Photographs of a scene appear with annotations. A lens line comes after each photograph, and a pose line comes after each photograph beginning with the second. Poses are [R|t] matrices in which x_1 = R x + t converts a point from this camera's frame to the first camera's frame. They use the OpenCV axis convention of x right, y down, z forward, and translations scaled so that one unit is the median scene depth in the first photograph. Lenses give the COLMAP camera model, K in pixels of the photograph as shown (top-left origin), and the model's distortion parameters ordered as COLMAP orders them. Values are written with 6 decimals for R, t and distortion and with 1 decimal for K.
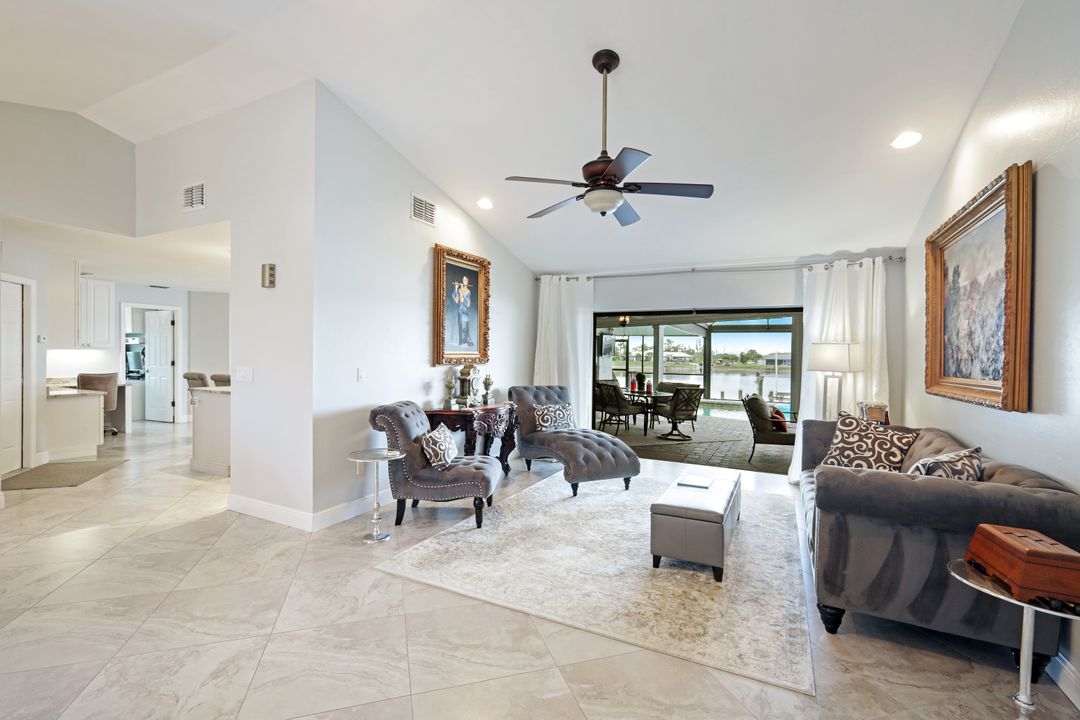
lens RADIAL K [[483.5, 0, 540.9], [0, 483.5, 358.0], [0, 0, 1]] dist [0.003390, -0.000258]
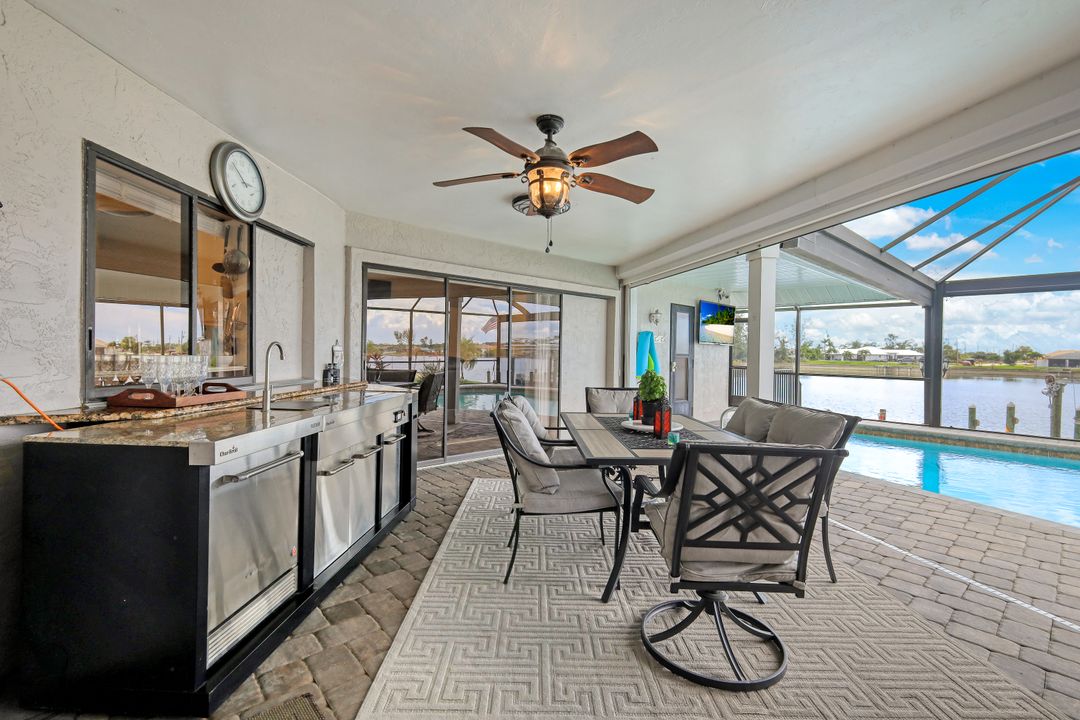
lens RADIAL K [[495.5, 0, 536.6], [0, 495.5, 352.6], [0, 0, 1]] dist [0.001878, -0.000605]
pose [[0.934282, -0.001329, -0.356532, 0.087799], [-0.001766, 0.999964, -0.008355, 0.007588], [0.356530, 0.008435, 0.934246, 0.228775]]
